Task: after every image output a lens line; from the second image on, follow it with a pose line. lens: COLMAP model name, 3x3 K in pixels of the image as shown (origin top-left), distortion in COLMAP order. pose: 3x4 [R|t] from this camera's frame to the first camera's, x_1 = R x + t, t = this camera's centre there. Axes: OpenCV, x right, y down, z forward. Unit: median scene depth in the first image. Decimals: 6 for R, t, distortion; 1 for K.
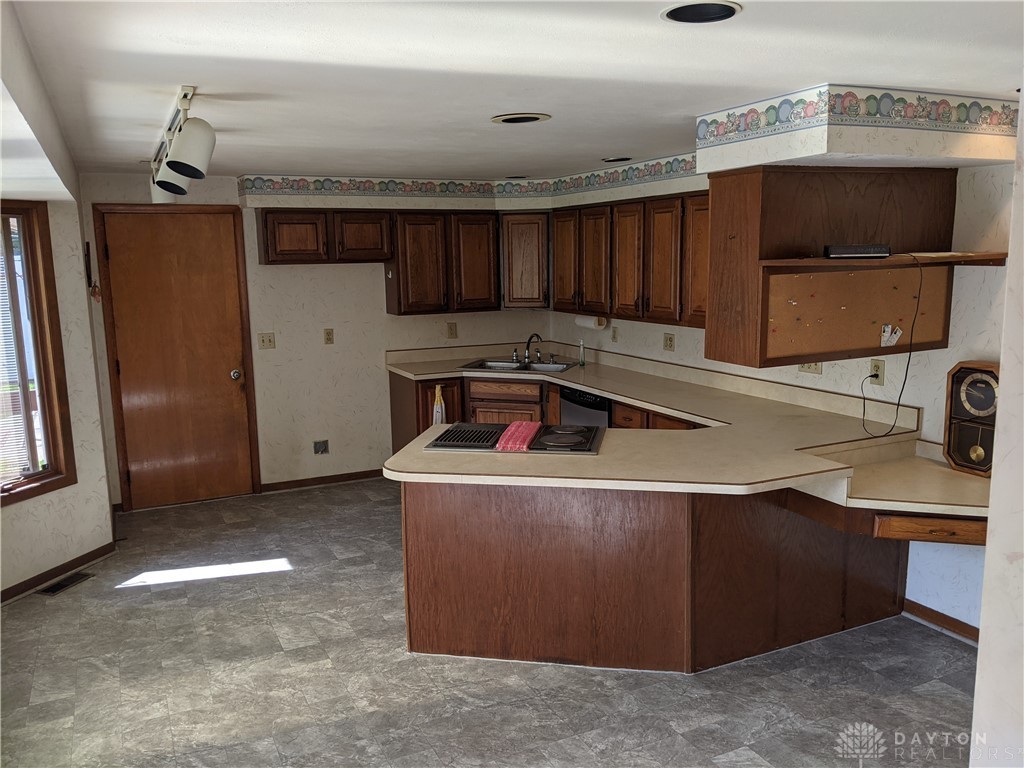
lens RADIAL K [[818.8, 0, 502.3], [0, 818.8, 386.0], [0, 0, 1]] dist [0.051009, -0.092988]
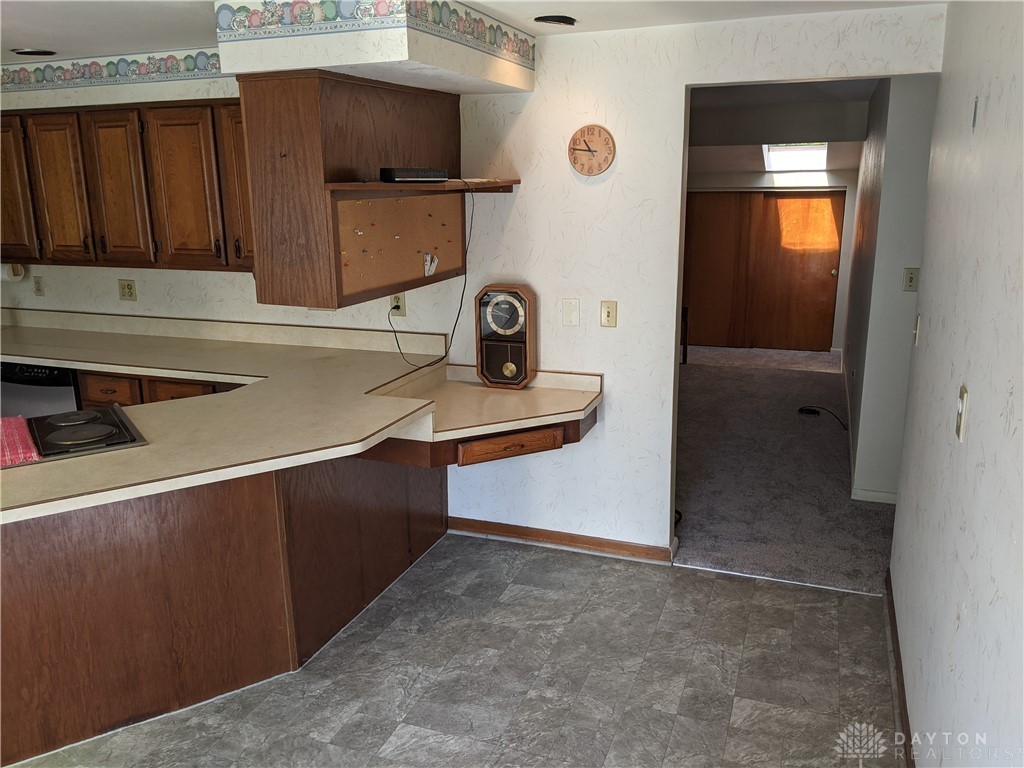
lens RADIAL K [[818.8, 0, 514.5], [0, 818.8, 383.5], [0, 0, 1]] dist [0.051009, -0.092988]
pose [[0.715662, -0.157025, 0.680566, -0.151922], [0.108762, 0.987568, 0.113488, -0.020677], [-0.689926, -0.007199, 0.723844, 0.221373]]
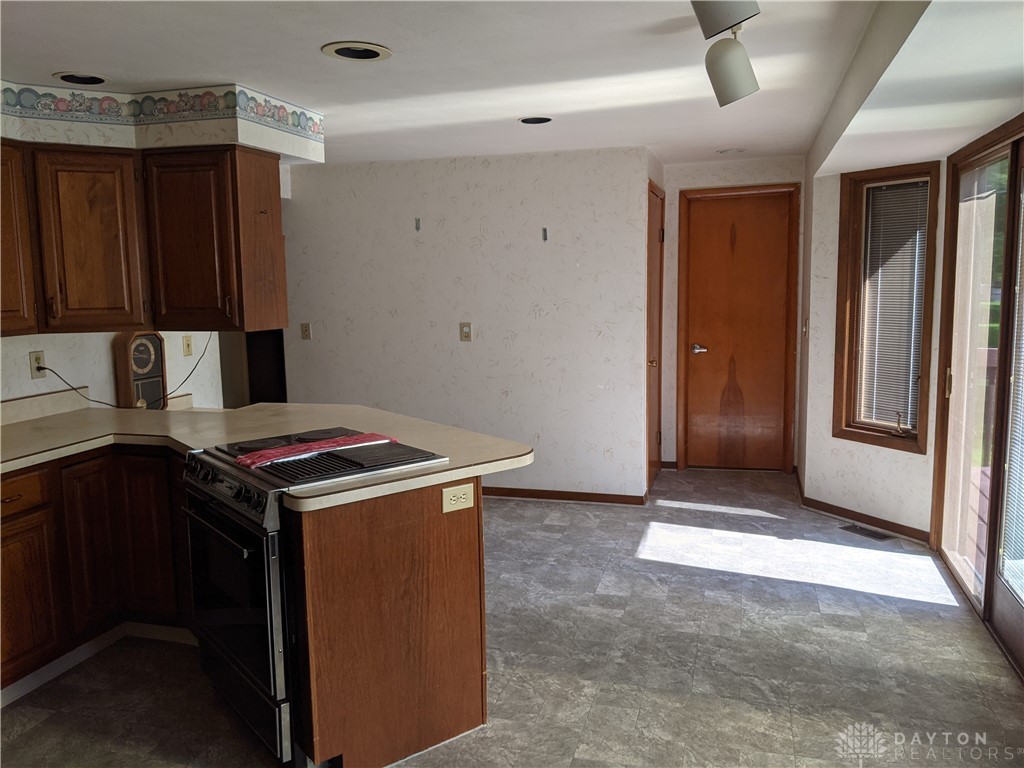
lens RADIAL K [[818.8, 0, 507.0], [0, 818.8, 388.8], [0, 0, 1]] dist [0.051009, -0.092988]
pose [[-0.748292, -0.060115, 0.660640, -0.664911], [0.137433, 0.960230, 0.243043, -0.170509], [-0.648977, 0.272661, -0.710271, 1.562802]]
